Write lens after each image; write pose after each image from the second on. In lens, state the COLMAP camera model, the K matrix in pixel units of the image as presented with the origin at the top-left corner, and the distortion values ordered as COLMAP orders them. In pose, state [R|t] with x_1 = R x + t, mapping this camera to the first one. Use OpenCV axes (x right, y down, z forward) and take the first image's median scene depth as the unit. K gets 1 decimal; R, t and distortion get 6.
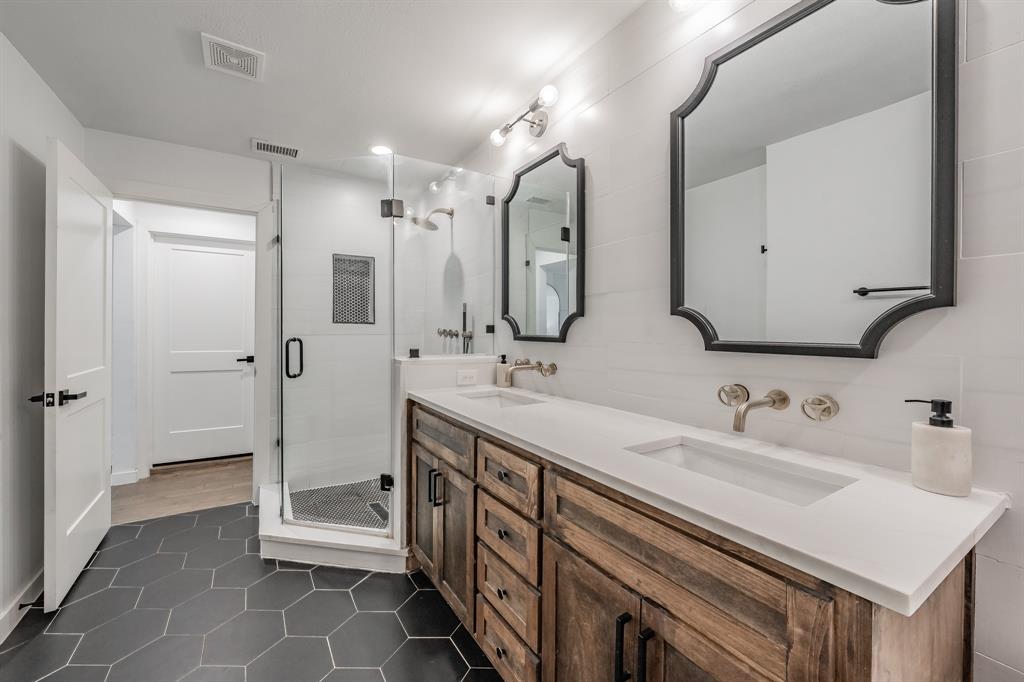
lens RADIAL K [[414.6, 0, 501.0], [0, 414.6, 331.9], [0, 0, 1]] dist [-0.000023, -0.000052]
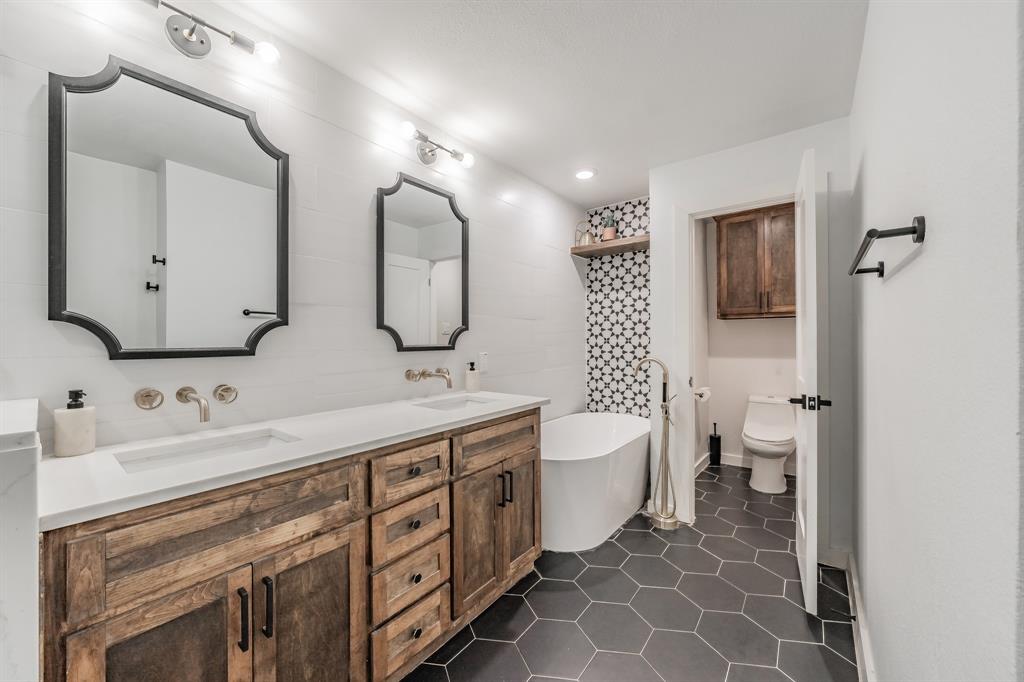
lens RADIAL K [[372.6, 0, 506.3], [0, 372.6, 338.1], [0, 0, 1]] dist [-0.000128, -0.000119]
pose [[-0.345458, 0.003380, 0.938428, -1.009574], [0.012553, 0.999921, 0.001019, -0.004308], [-0.938350, 0.012132, -0.345473, 1.110542]]
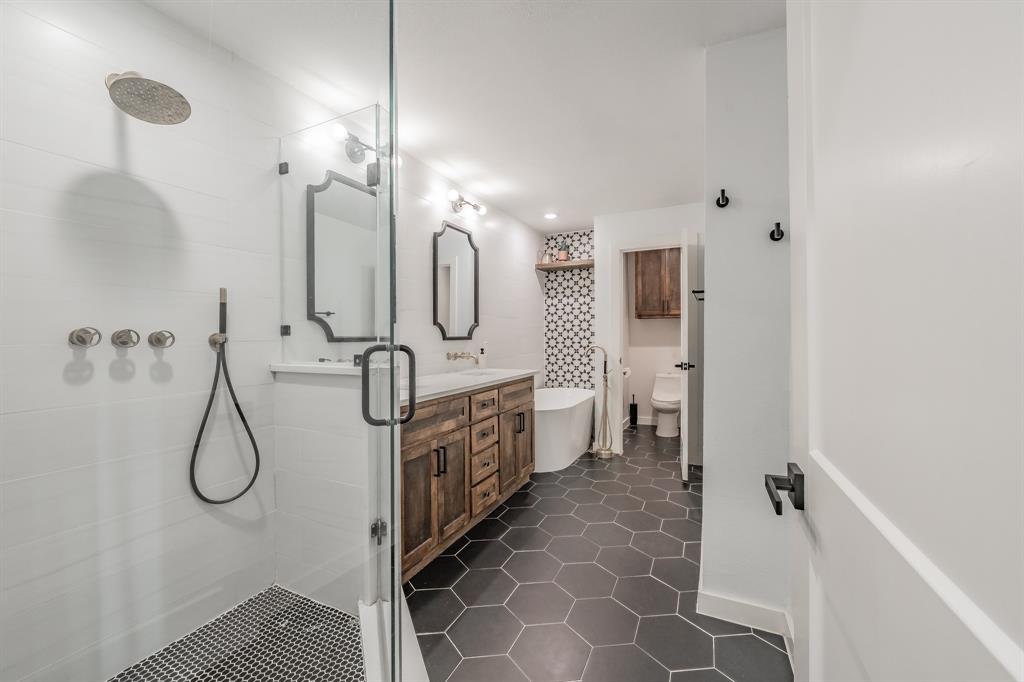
lens RADIAL K [[372.6, 0, 510.8], [0, 372.6, 337.0], [0, 0, 1]] dist [-0.000128, -0.000119]
pose [[-0.527353, -0.001757, 0.849644, -1.561425], [0.013827, 0.999848, 0.010650, 0.007275], [-0.849533, 0.017364, -0.527249, 1.825774]]
